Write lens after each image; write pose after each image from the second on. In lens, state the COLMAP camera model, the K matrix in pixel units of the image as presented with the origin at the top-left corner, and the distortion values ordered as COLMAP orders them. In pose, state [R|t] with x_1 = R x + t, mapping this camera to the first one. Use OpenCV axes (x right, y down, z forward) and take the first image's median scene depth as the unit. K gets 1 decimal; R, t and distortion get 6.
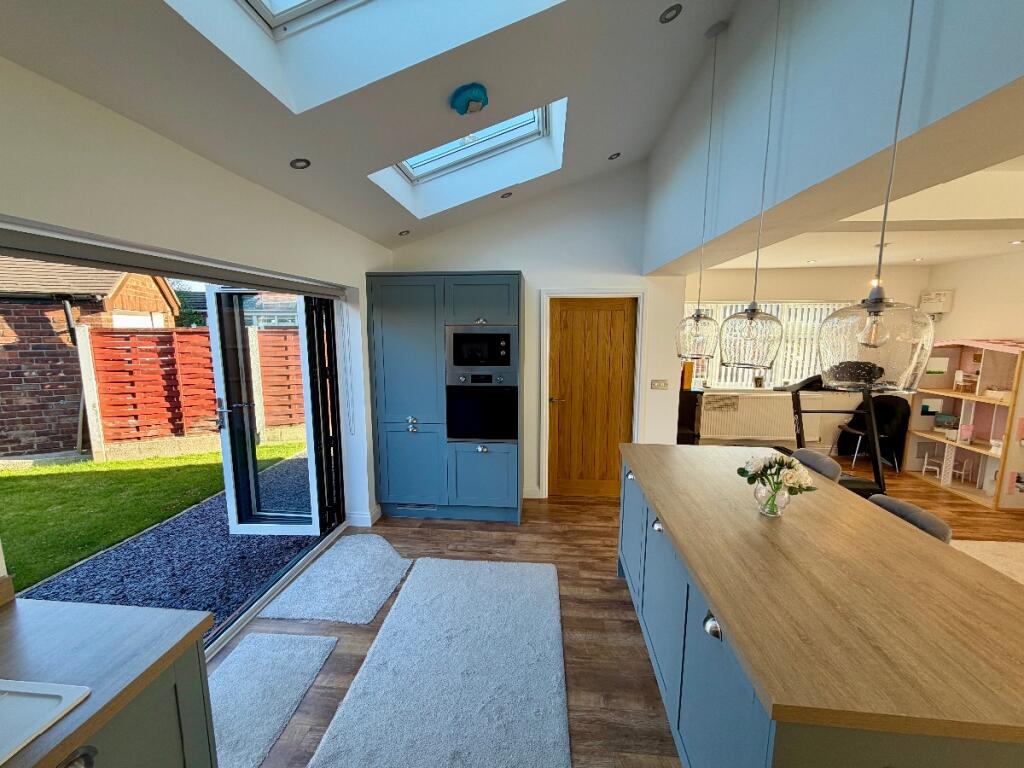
lens RADIAL K [[410.5, 0, 498.7], [0, 410.5, 387.1], [0, 0, 1]] dist [-0.000932, -0.000066]
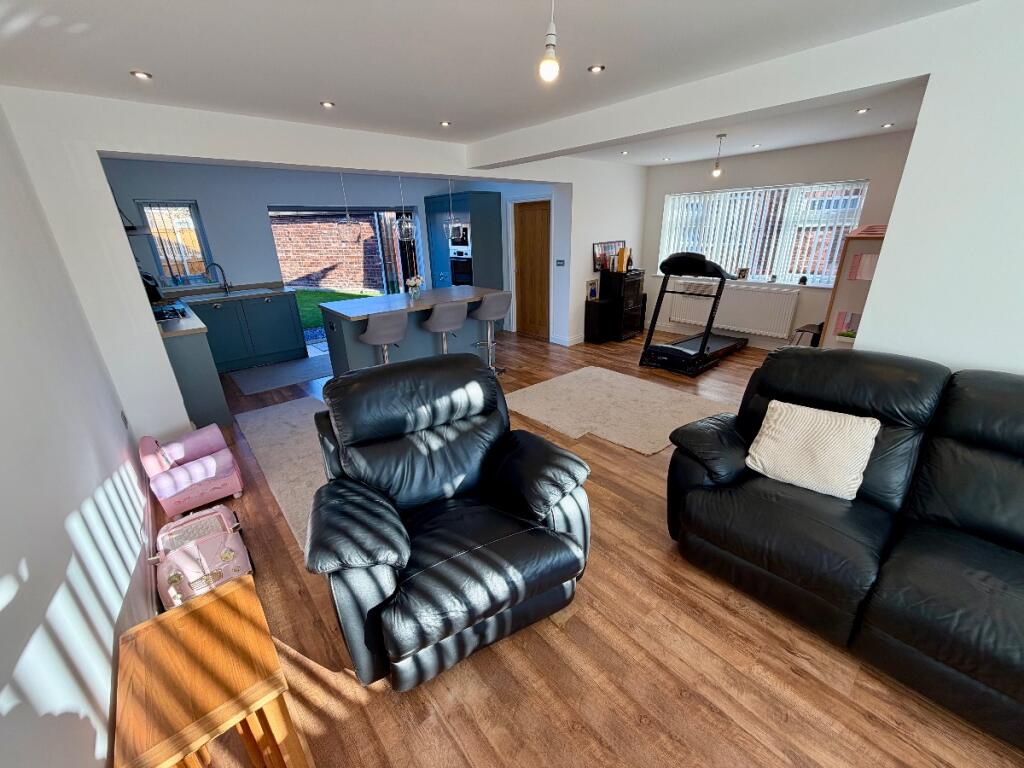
lens RADIAL K [[410.5, 0, 498.7], [0, 410.5, 387.1], [0, 0, 1]] dist [-0.000932, -0.000066]
pose [[0.722964, 0.232848, -0.650465, 1.408202], [-0.074268, 0.962232, 0.261906, 0.061939], [0.686882, -0.141040, 0.712952, -0.305583]]
